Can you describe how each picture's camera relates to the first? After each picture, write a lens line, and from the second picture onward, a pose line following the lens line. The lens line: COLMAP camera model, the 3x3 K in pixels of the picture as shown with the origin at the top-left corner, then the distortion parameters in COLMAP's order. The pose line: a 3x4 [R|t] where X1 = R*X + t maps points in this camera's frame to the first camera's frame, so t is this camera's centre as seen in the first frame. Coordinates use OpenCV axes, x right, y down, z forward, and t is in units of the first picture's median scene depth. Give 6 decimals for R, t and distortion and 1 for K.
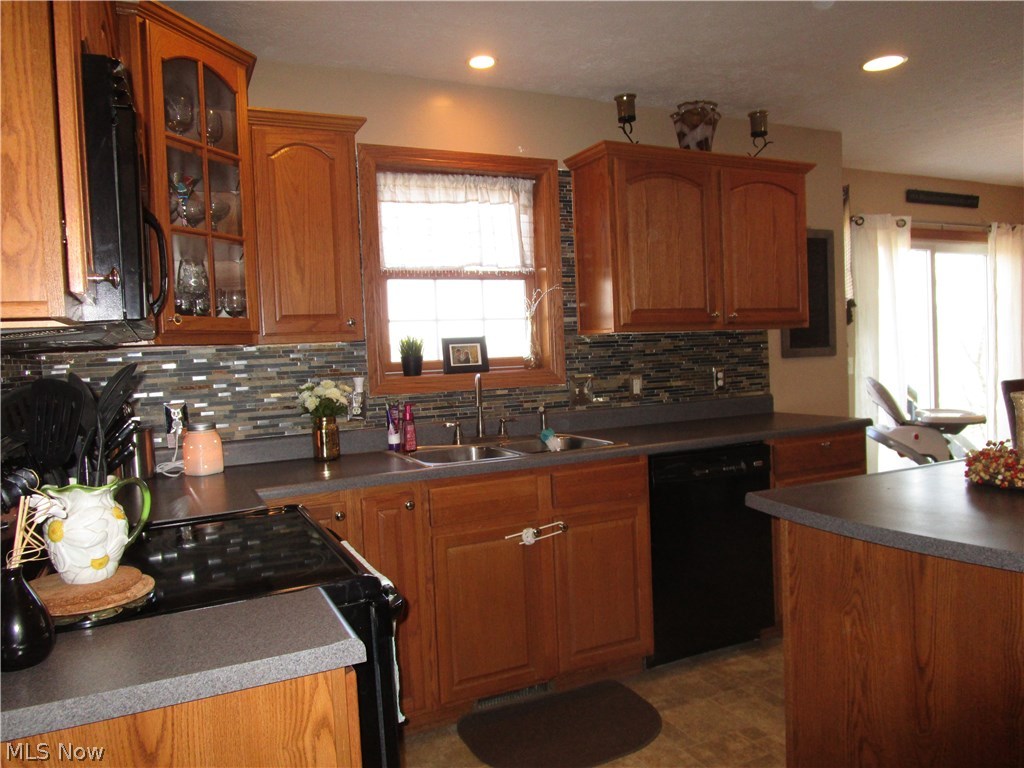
lens RADIAL K [[737.9, 0, 514.7], [0, 737.9, 381.5], [0, 0, 1]] dist [-0.014125, -0.004952]
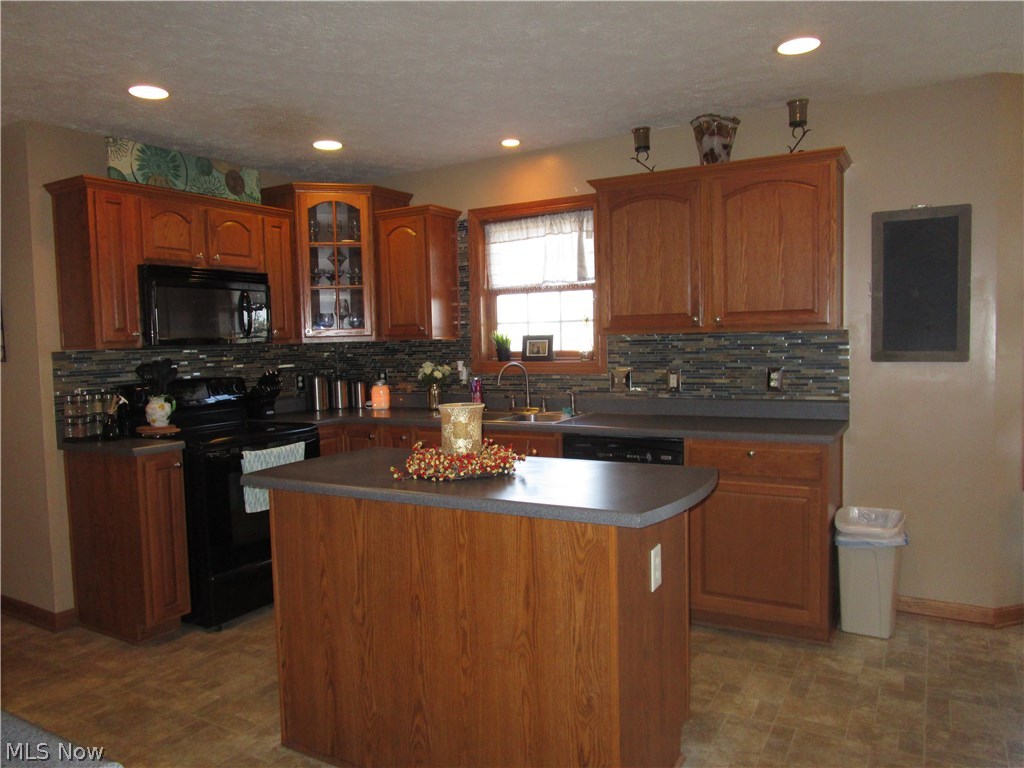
lens RADIAL K [[737.9, 0, 501.1], [0, 737.9, 380.3], [0, 0, 1]] dist [-0.014125, -0.004952]
pose [[0.552057, 0.073350, -0.830574, 0.999869], [-0.034238, 0.997277, 0.065316, -0.060855], [0.833103, -0.007621, 0.553065, 0.170179]]
